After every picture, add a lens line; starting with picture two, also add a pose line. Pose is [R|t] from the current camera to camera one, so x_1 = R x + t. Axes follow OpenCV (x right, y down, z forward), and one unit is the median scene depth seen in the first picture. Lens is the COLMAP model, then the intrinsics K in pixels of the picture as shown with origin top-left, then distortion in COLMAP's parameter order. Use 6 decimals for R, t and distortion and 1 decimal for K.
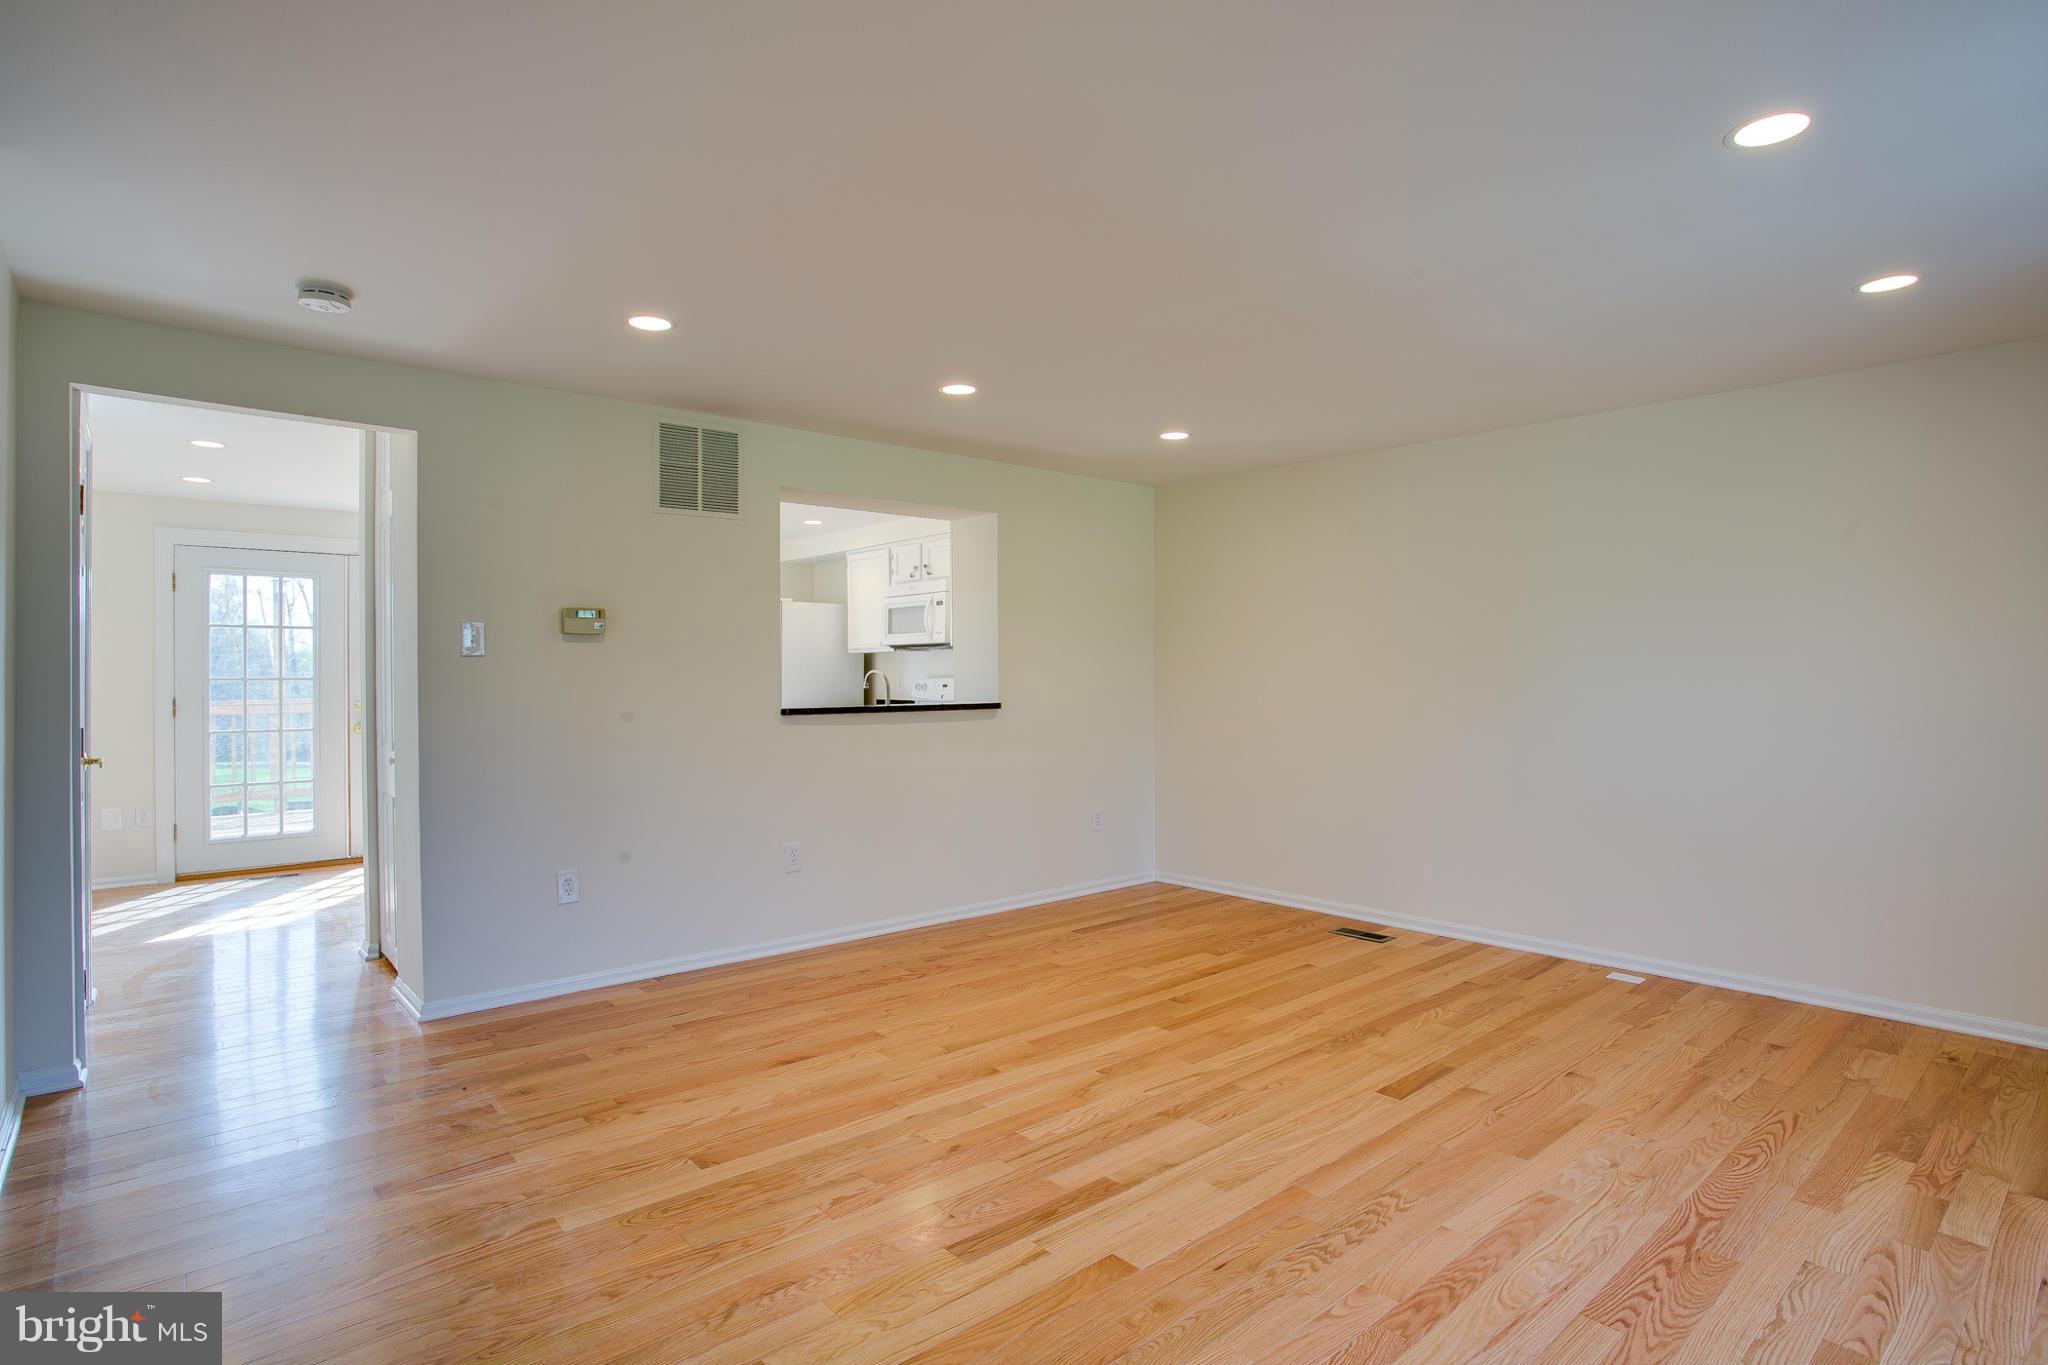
lens RADIAL K [[1049.0, 0, 1029.7], [0, 1049.0, 675.4], [0, 0, 1]] dist [-0.086586, 0.046721]
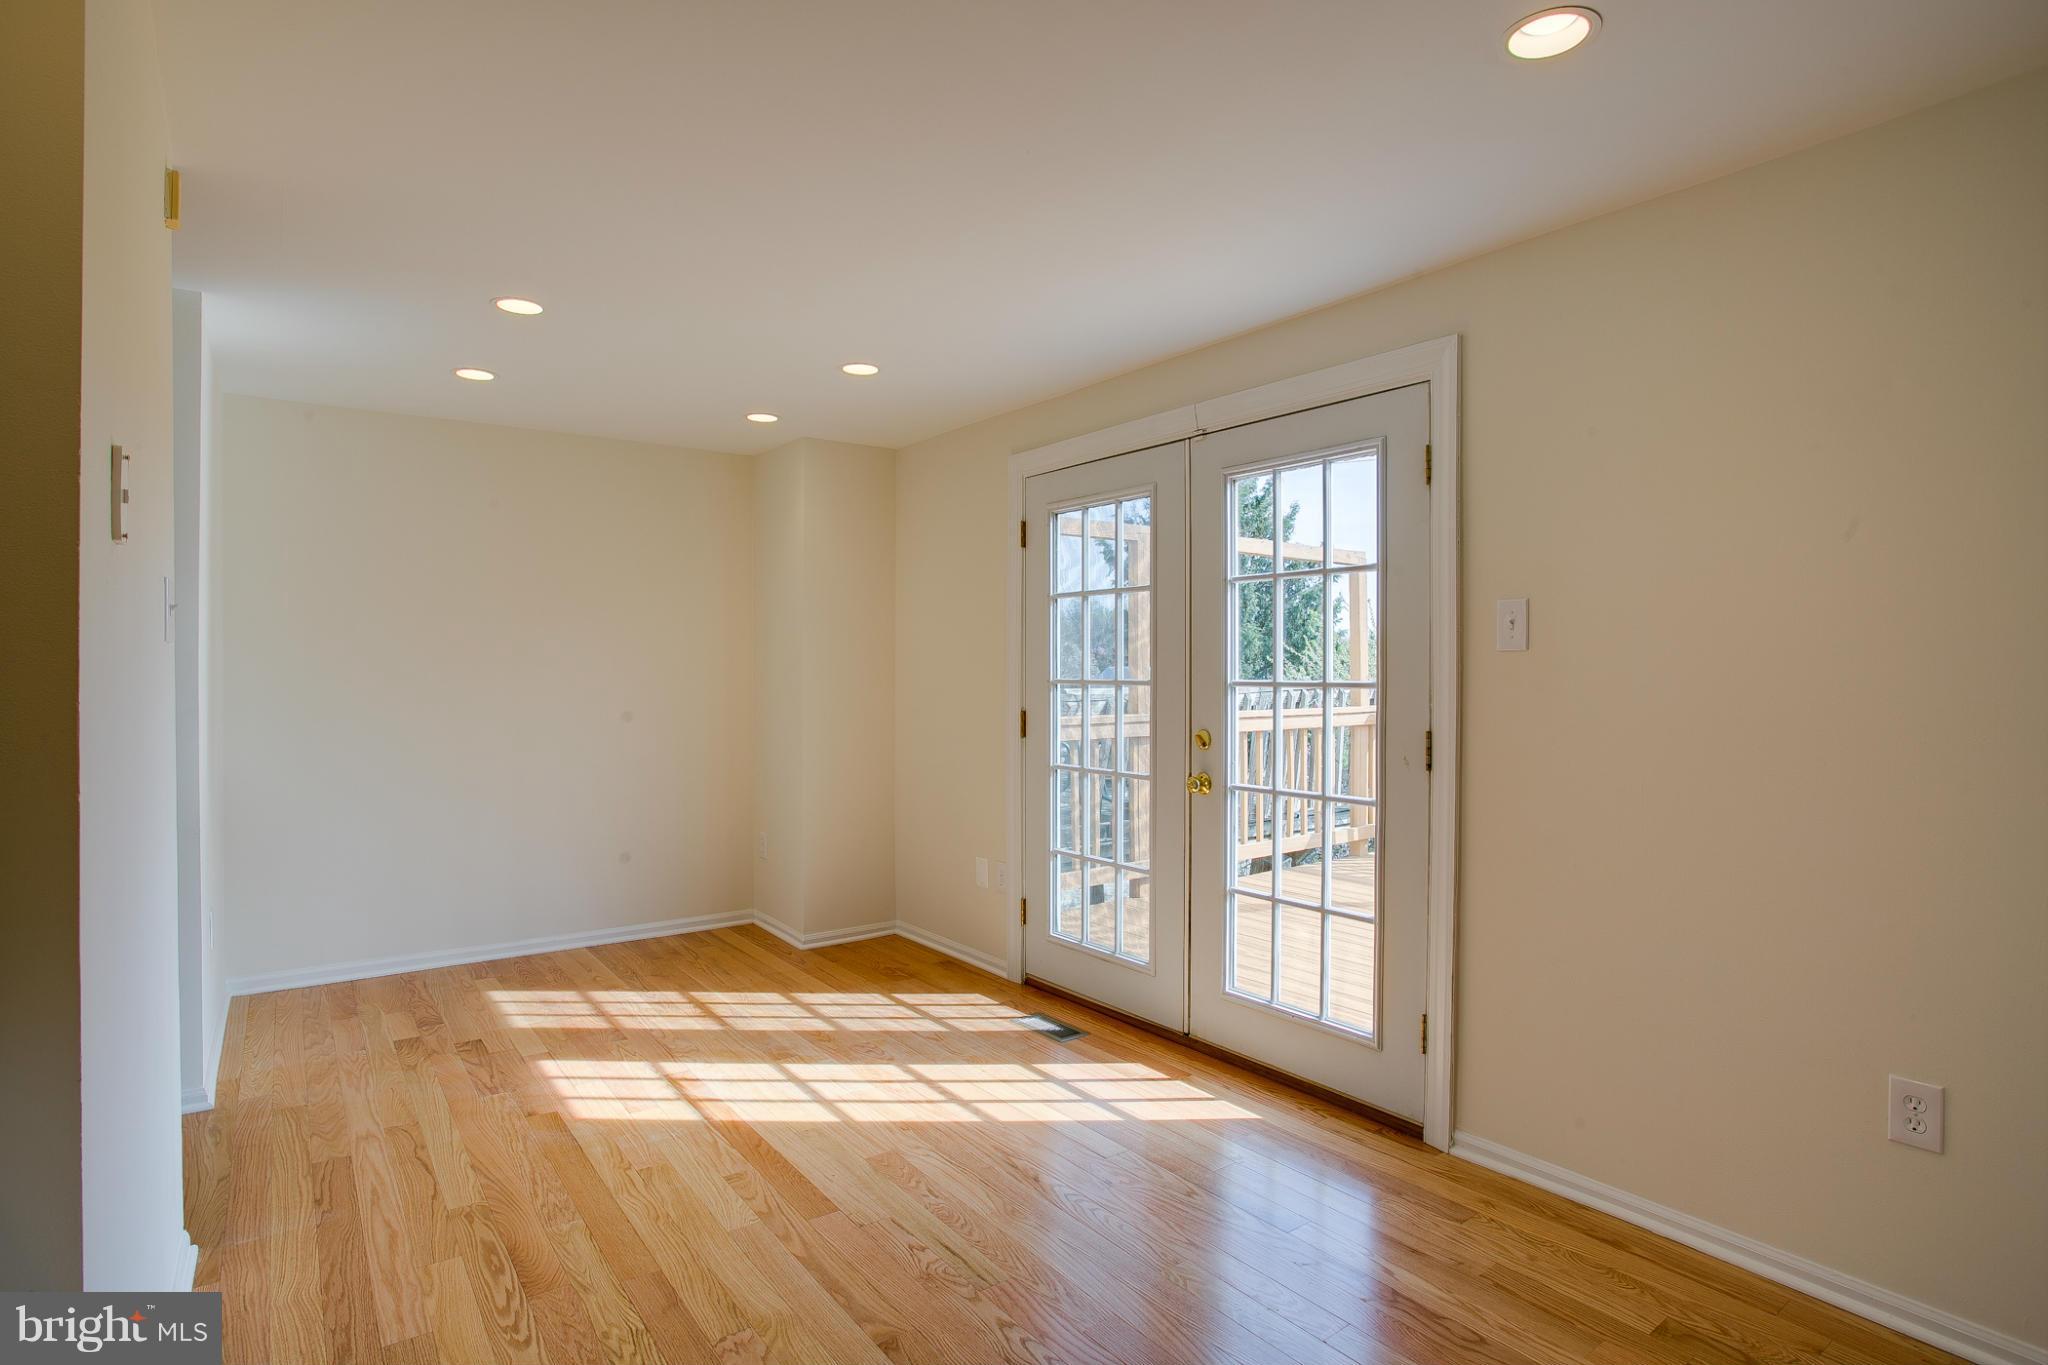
lens RADIAL K [[1049.0, 0, 1029.7], [0, 1049.0, 675.4], [0, 0, 1]] dist [-0.086586, 0.046721]
pose [[-0.087303, 0.007736, -0.996152, -0.295002], [-0.005606, 0.999950, 0.008257, -0.009871], [0.996166, 0.006305, -0.087255, 1.934573]]
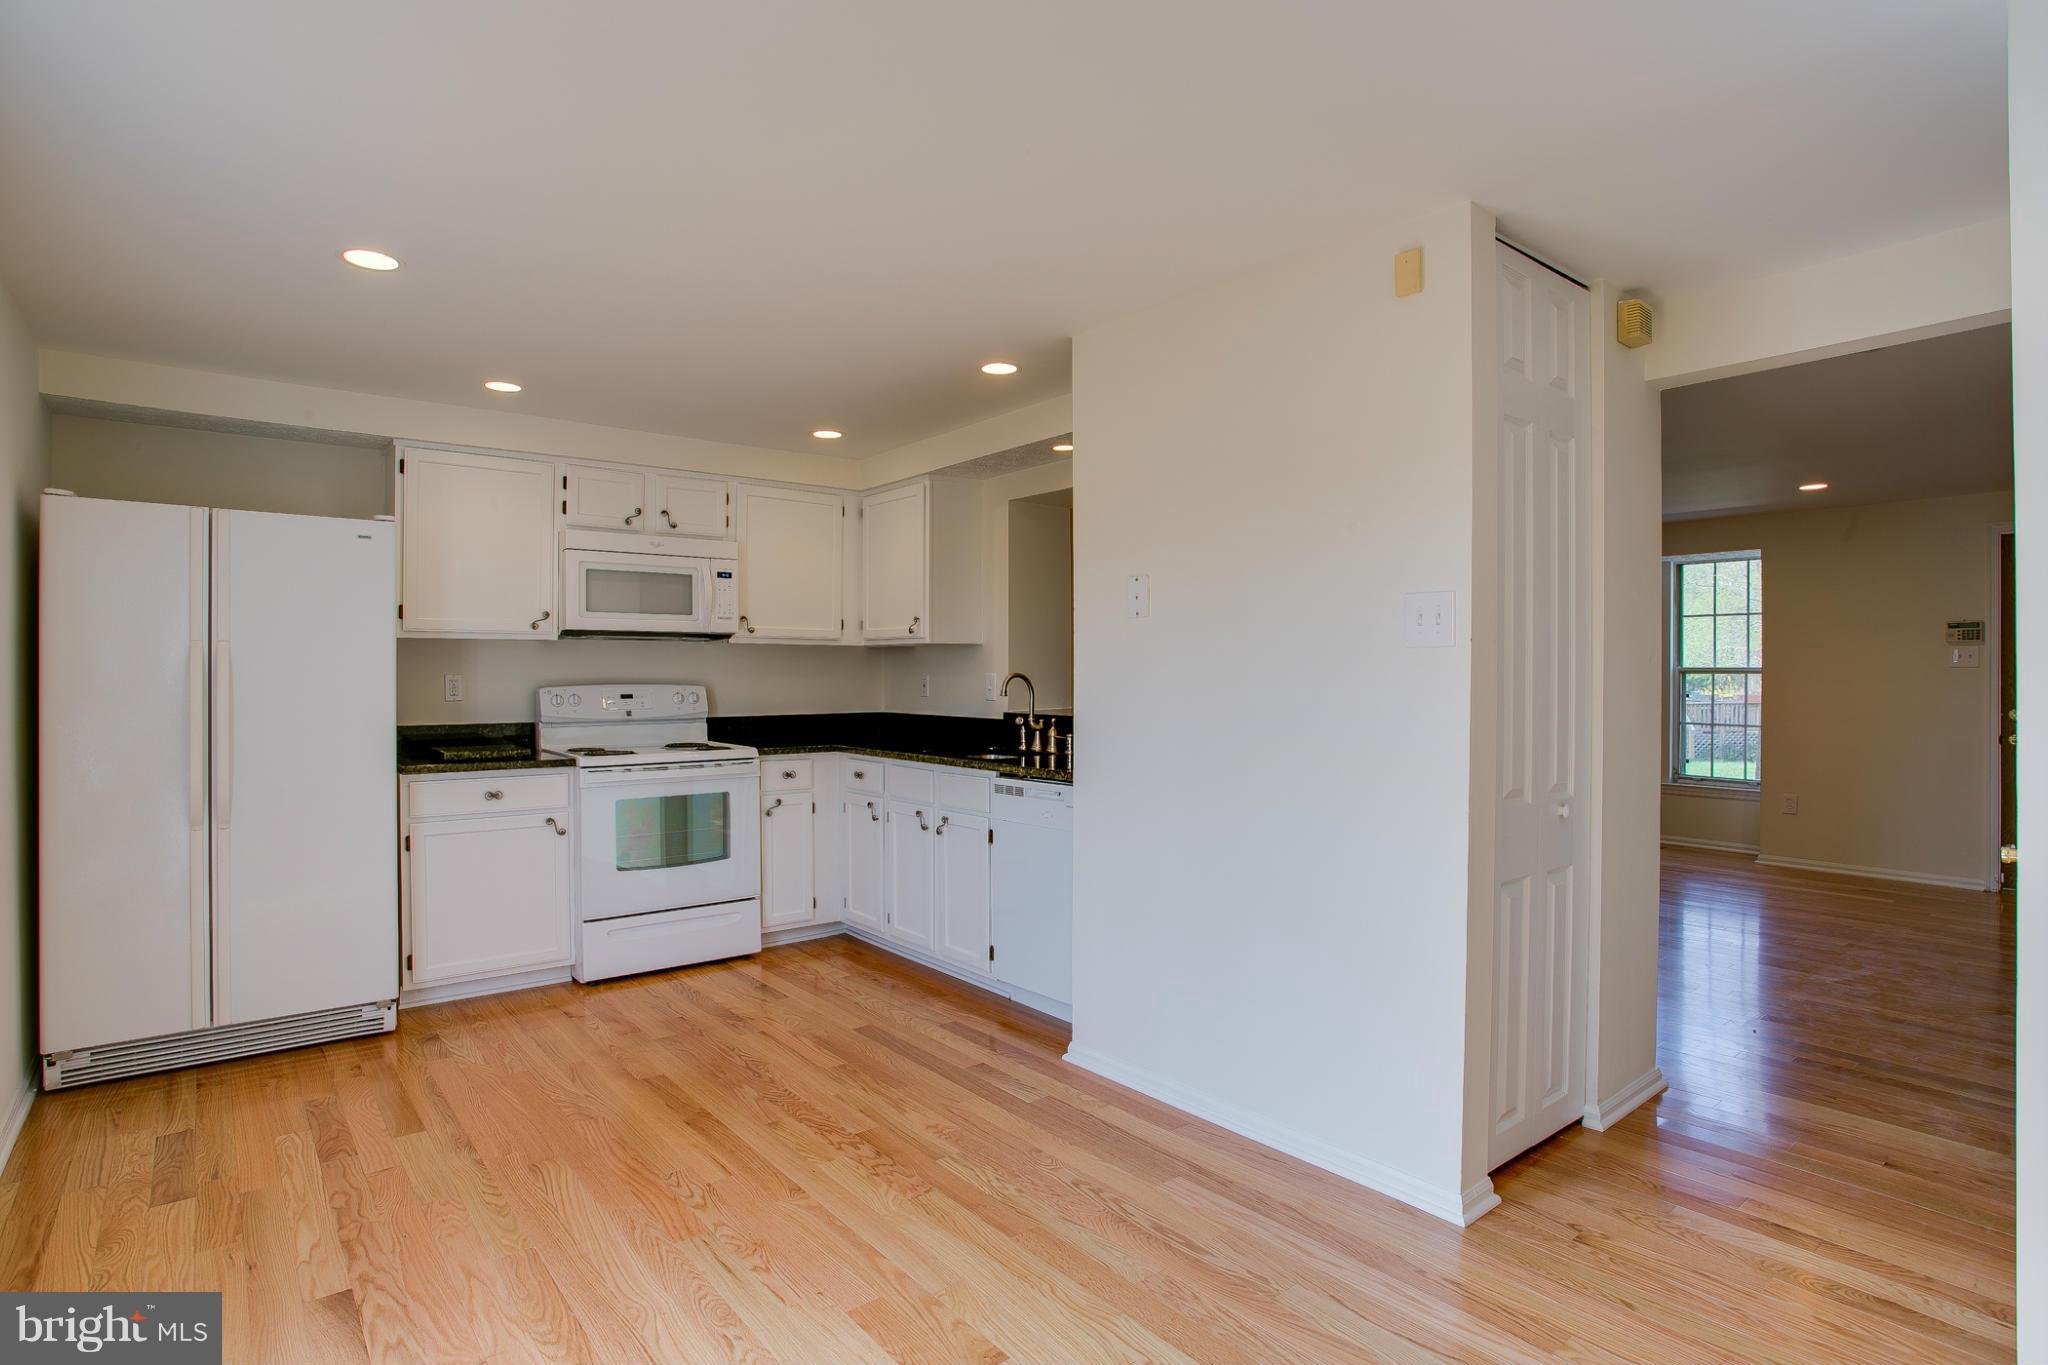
lens RADIAL K [[1049.0, 0, 1029.7], [0, 1049.0, 675.4], [0, 0, 1]] dist [-0.086586, 0.046721]
pose [[0.041493, 0.002300, 0.999136, -1.579957], [0.001970, 0.999995, -0.002384, -0.003048], [-0.999137, 0.002067, 0.041488, 1.610784]]
